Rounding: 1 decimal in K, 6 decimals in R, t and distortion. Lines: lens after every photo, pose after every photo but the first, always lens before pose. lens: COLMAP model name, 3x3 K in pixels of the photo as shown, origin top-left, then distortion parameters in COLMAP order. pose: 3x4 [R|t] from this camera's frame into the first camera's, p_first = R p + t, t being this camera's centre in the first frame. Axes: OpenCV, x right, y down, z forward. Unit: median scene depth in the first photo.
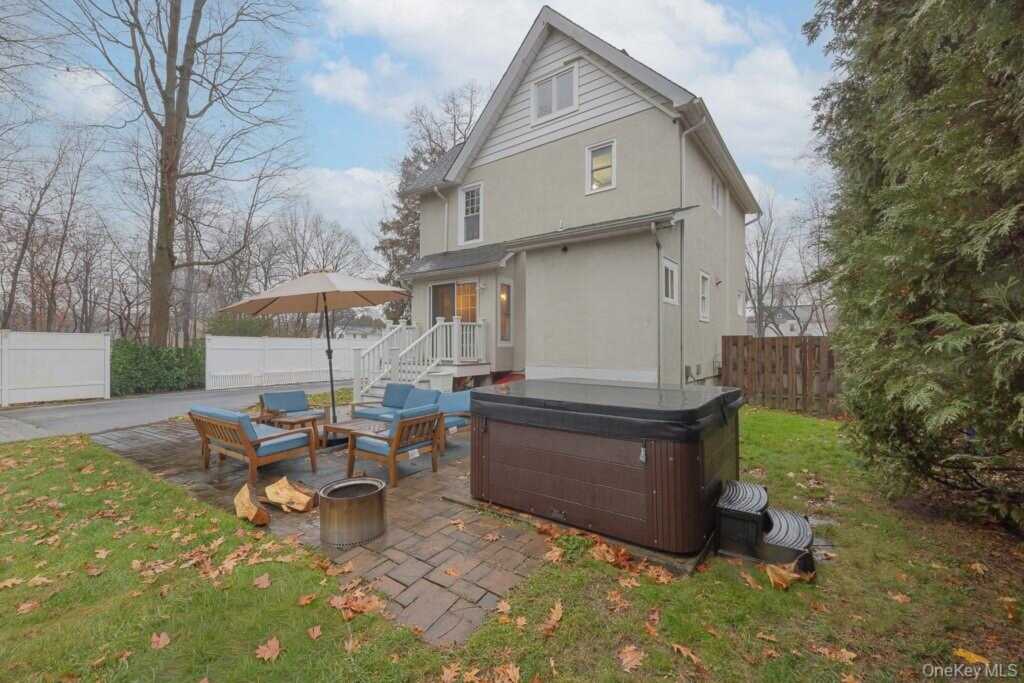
lens RADIAL K [[421.1, 0, 512.0], [0, 421.1, 341.5], [0, 0, 1]] dist [-0.002027, -0.000129]
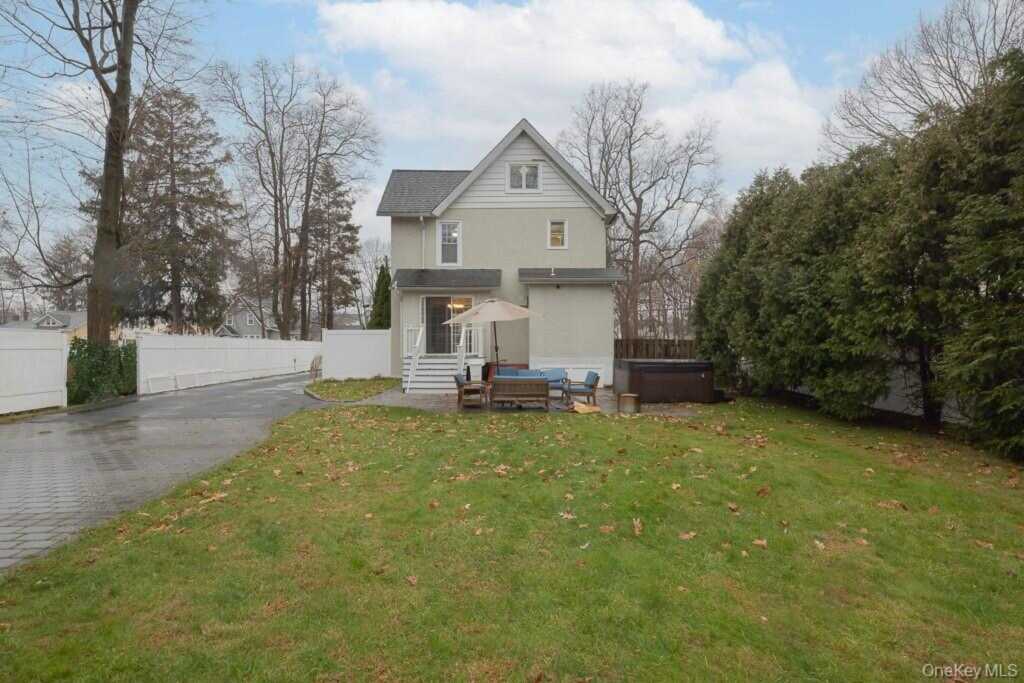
lens RADIAL K [[495.3, 0, 512.0], [0, 495.3, 341.5], [0, 0, 1]] dist [0.001828, 0.000423]
pose [[0.809023, 0.002081, 0.587773, -0.836591], [-0.004272, 0.999988, 0.002340, -0.003372], [-0.587761, -0.004404, 0.809023, -0.348908]]
